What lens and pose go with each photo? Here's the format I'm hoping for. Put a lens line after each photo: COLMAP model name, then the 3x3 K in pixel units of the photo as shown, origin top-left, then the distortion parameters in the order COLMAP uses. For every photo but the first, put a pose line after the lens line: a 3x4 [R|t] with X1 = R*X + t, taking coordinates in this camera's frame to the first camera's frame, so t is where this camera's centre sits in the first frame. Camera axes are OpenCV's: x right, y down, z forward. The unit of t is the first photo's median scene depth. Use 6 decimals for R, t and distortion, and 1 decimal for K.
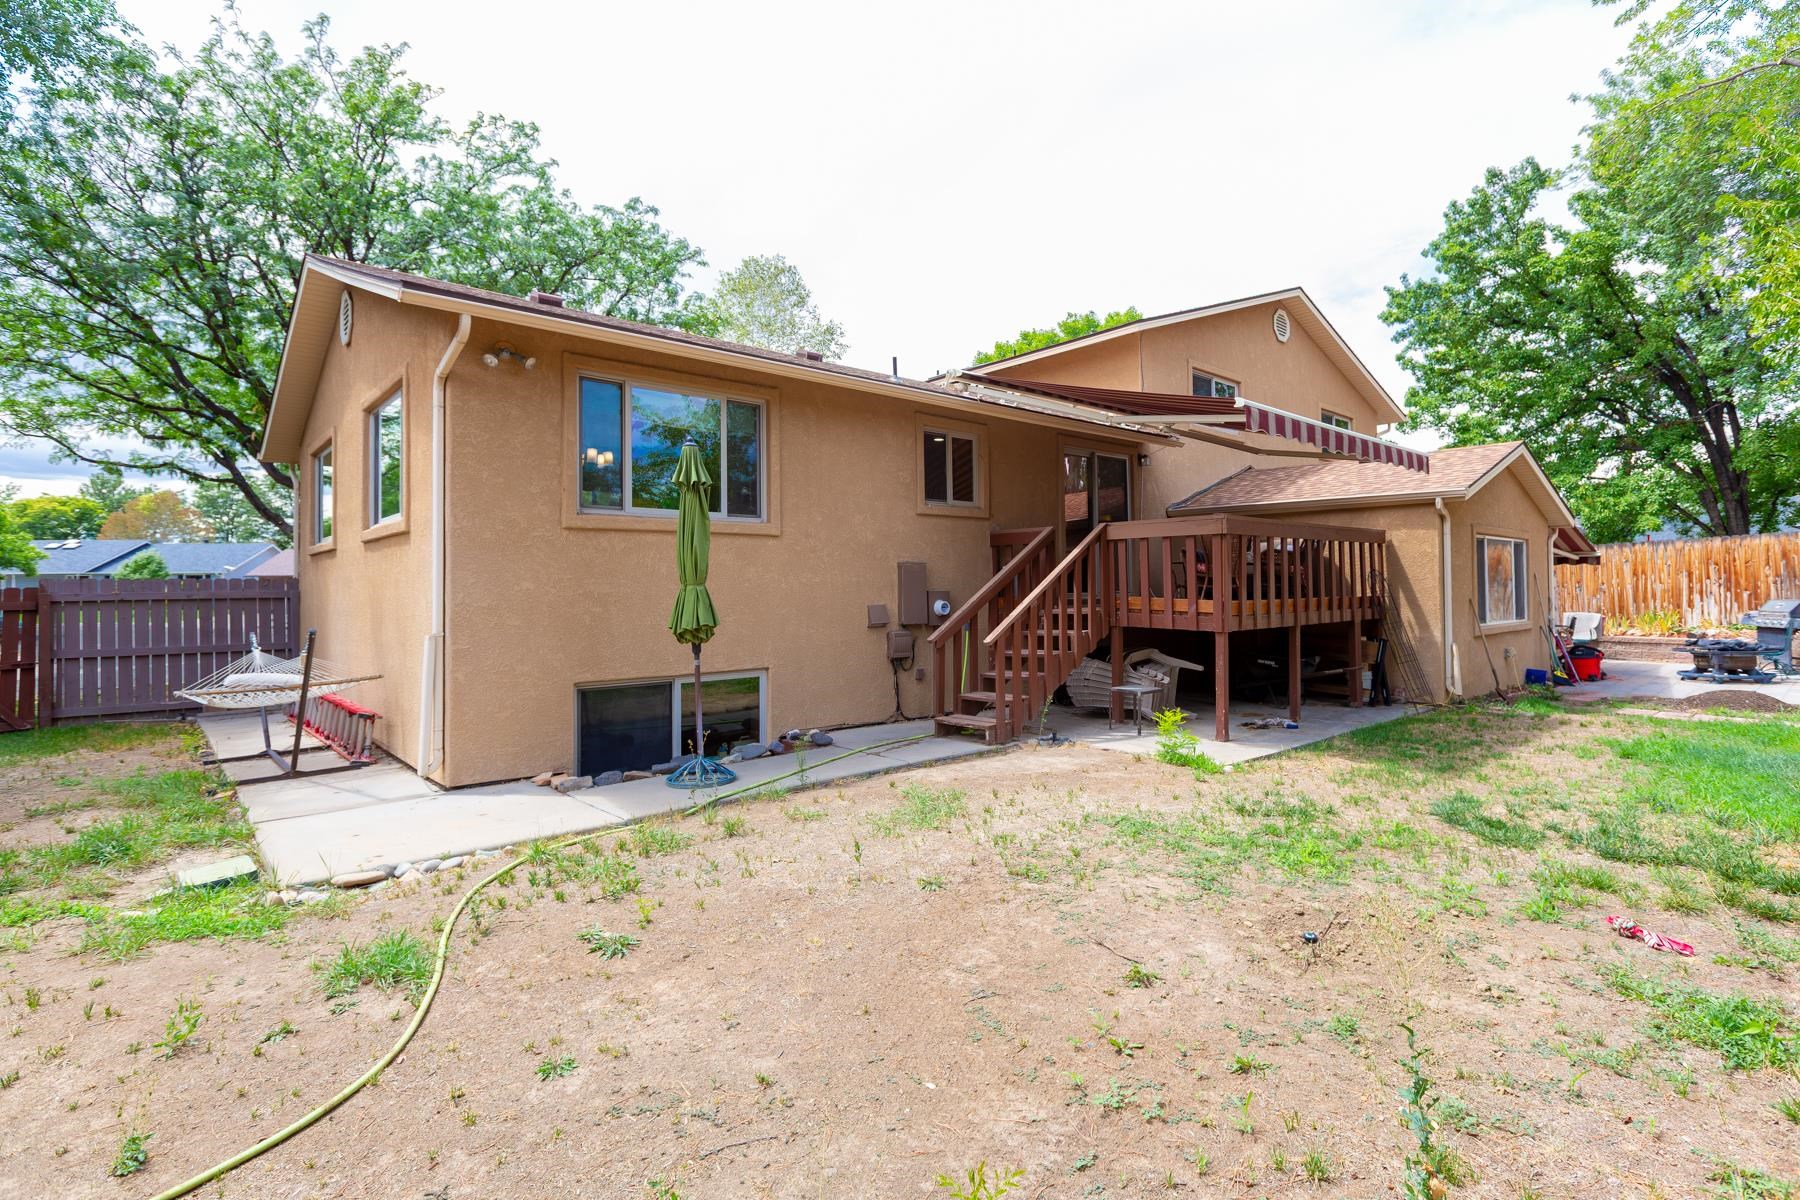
lens RADIAL K [[815.6, 0, 894.1], [0, 815.6, 592.5], [0, 0, 1]] dist [0.005253, -0.000223]
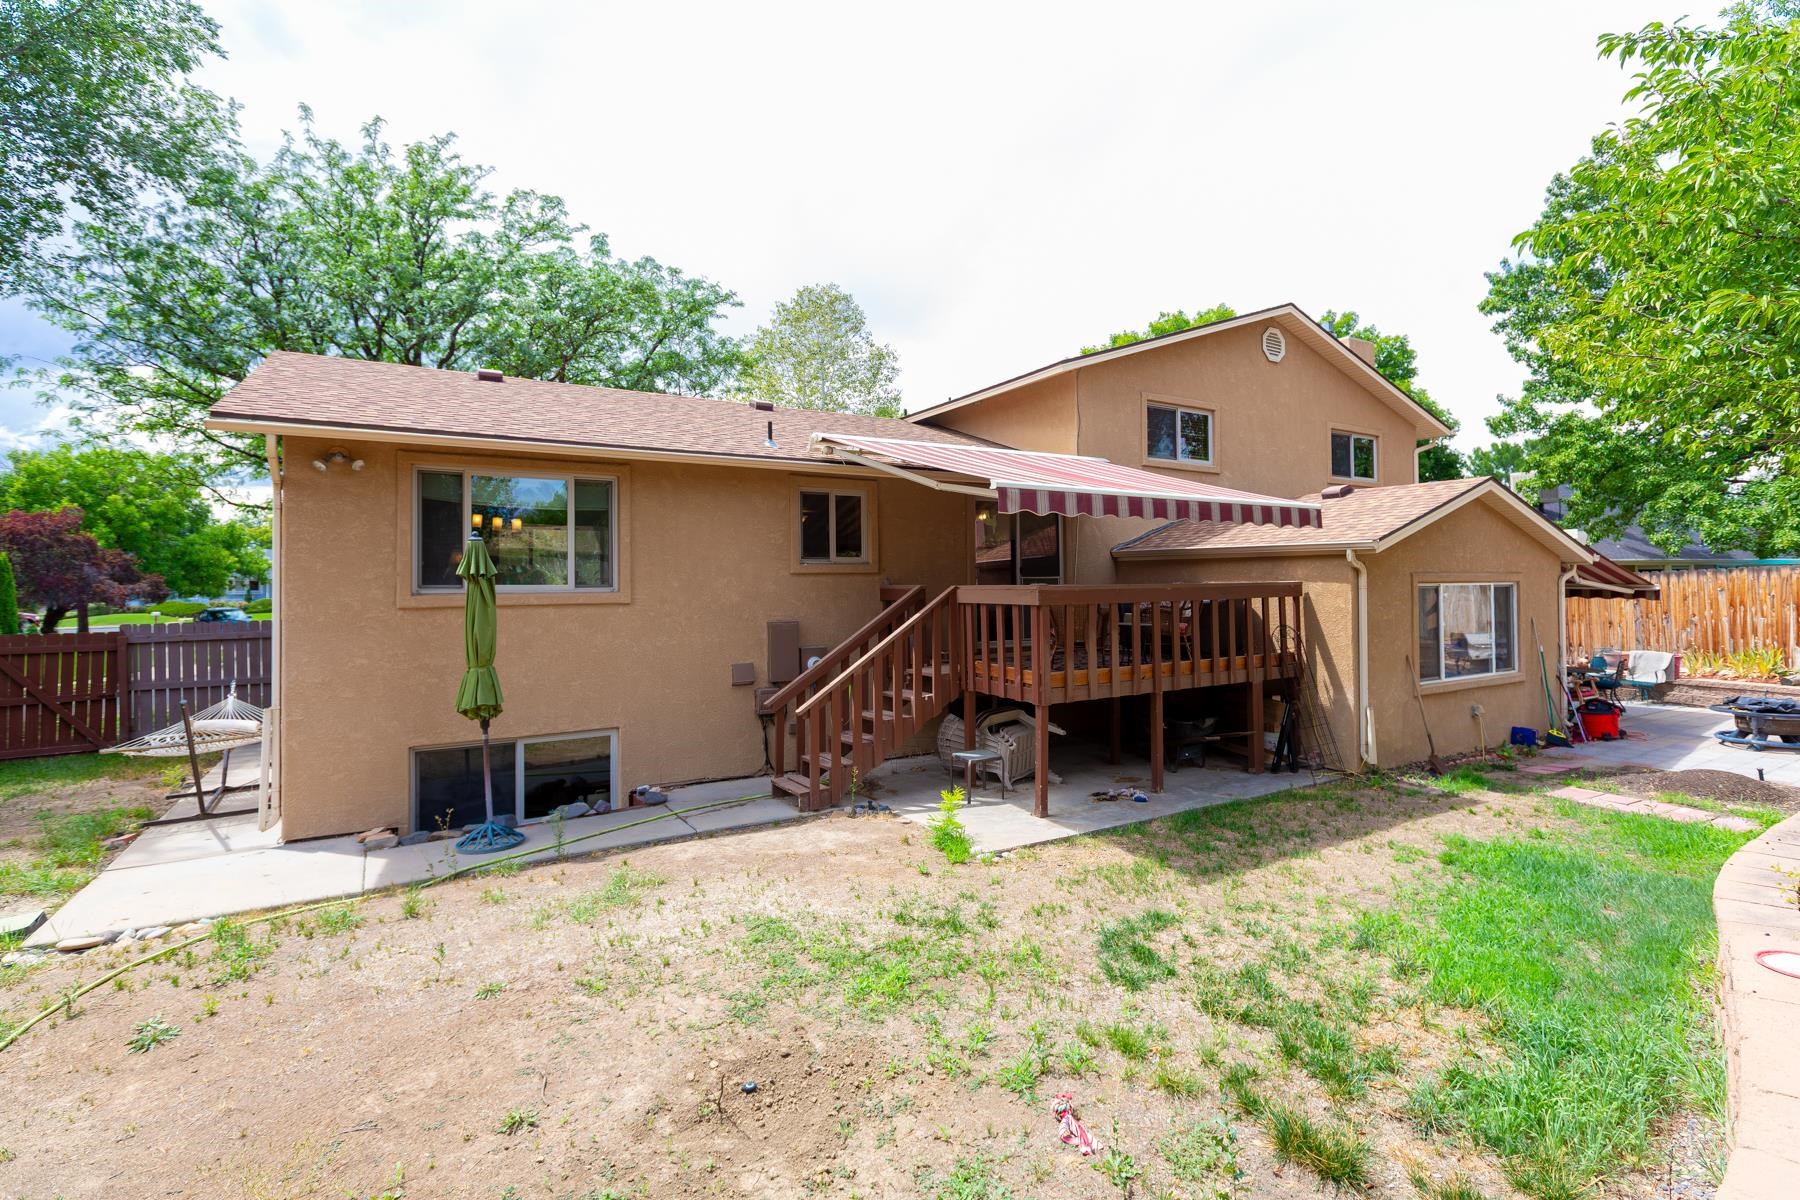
lens RADIAL K [[805.6, 0, 902.1], [0, 805.6, 595.2], [0, 0, 1]] dist [0.005217, -0.000075]
pose [[0.985657, -0.001178, -0.168756, 0.321900], [0.002592, 0.999963, 0.008160, -0.072928], [0.168740, -0.008481, 0.985624, 0.018478]]
